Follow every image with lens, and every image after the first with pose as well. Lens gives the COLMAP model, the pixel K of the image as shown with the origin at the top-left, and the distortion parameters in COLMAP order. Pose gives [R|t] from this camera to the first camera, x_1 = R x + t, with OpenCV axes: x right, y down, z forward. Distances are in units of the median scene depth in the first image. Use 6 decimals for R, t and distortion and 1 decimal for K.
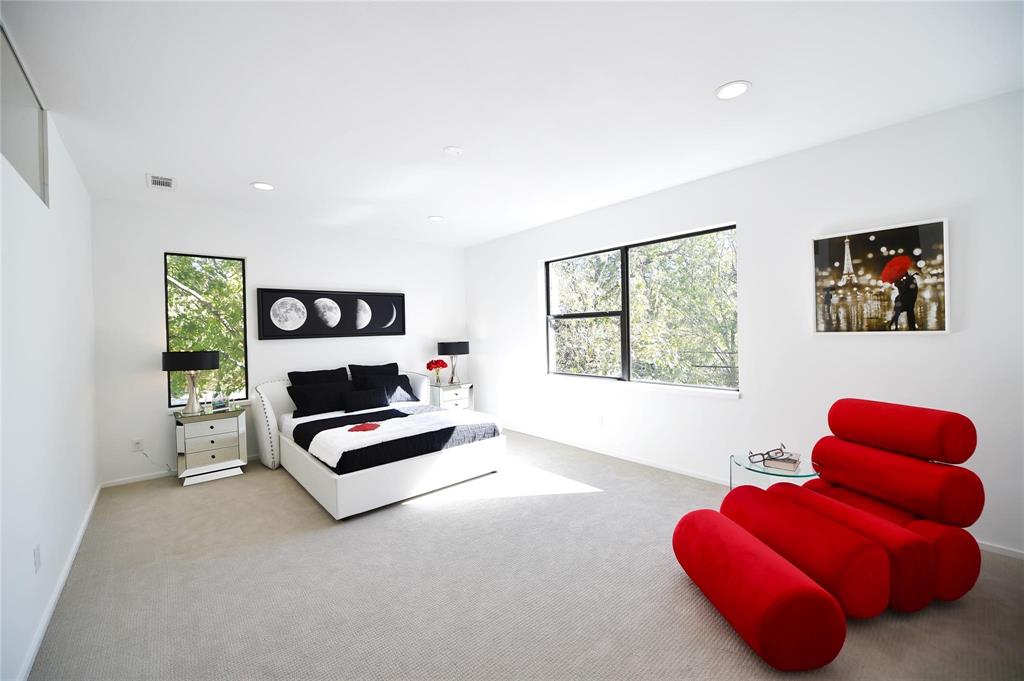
lens RADIAL K [[405.1, 0, 511.7], [0, 405.1, 340.5], [0, 0, 1]] dist [-0.019312, -0.000551]
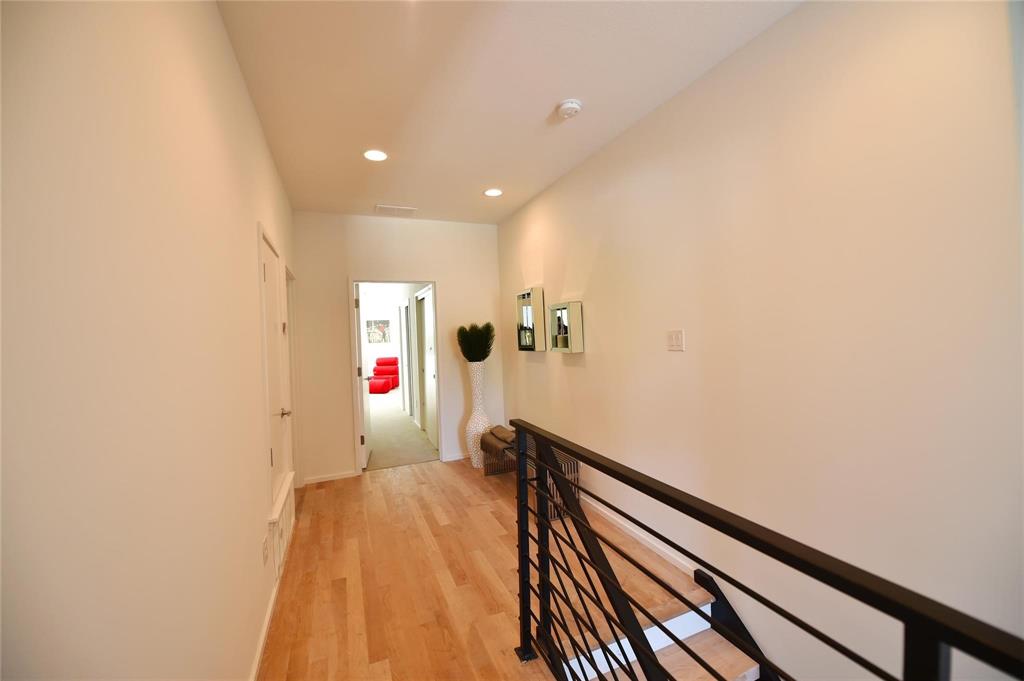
lens RADIAL K [[405.1, 0, 511.8], [0, 405.1, 342.2], [0, 0, 1]] dist [-0.019312, -0.000551]
pose [[0.313076, -0.025181, 0.949394, -2.883657], [0.040575, 0.999090, 0.013119, -0.030116], [-0.948861, 0.034414, 0.313813, -1.800971]]
